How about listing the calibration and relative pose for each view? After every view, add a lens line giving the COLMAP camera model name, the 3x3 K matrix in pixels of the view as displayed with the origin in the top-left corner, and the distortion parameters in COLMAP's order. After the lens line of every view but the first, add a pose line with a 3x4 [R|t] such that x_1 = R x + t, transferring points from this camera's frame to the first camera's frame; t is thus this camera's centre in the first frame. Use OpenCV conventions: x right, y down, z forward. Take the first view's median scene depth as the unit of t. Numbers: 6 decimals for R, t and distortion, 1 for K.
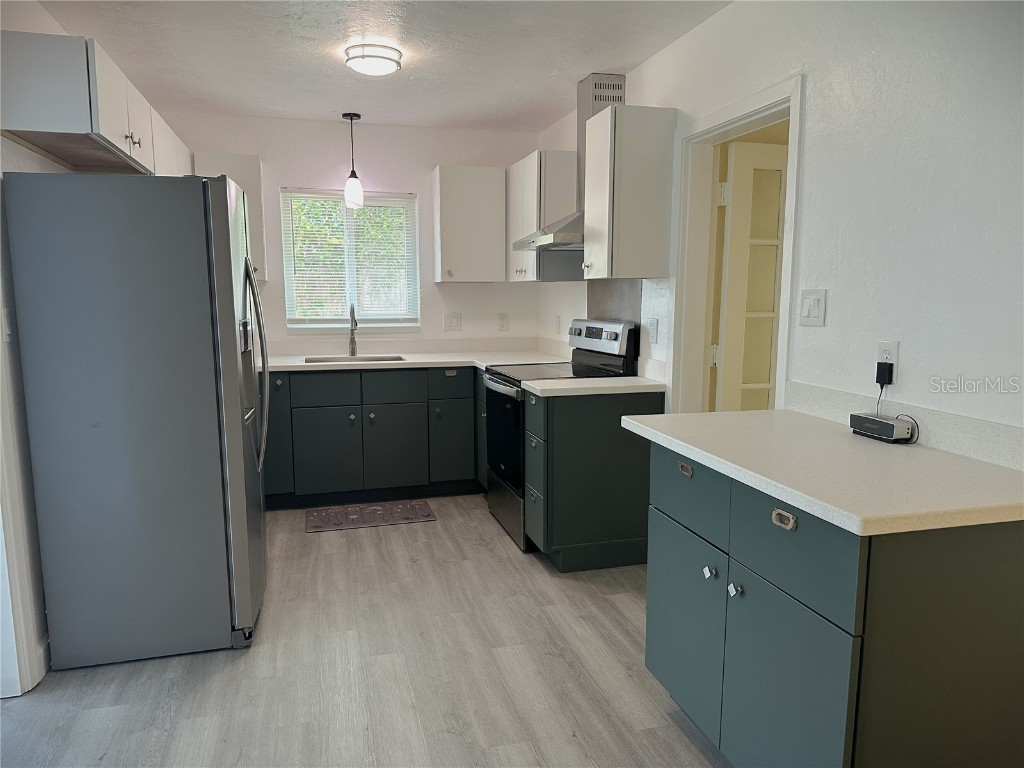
lens RADIAL K [[716.8, 0, 509.1], [0, 716.8, 385.2], [0, 0, 1]] dist [0.125800, -0.175669]
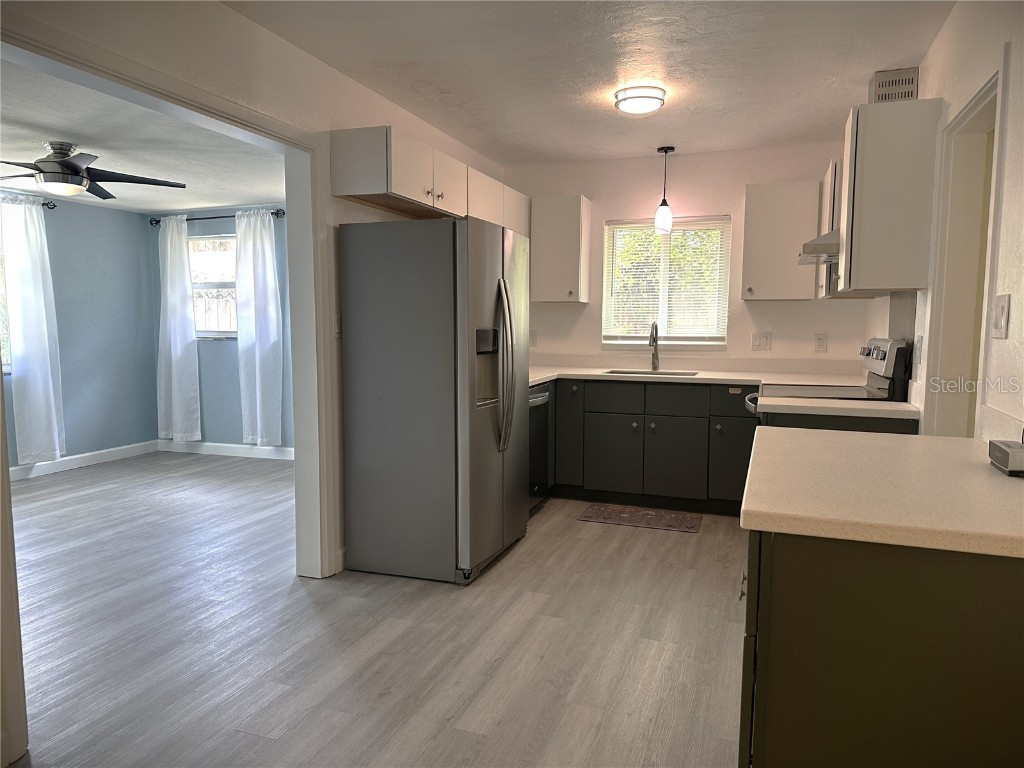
lens RADIAL K [[716.8, 0, 509.1], [0, 716.8, 385.2], [0, 0, 1]] dist [0.125800, -0.175669]
pose [[0.817346, 0.058722, -0.573147, 0.255132], [-0.082394, 0.996481, -0.015405, 0.017776], [0.570225, 0.059815, 0.819308, 0.000658]]
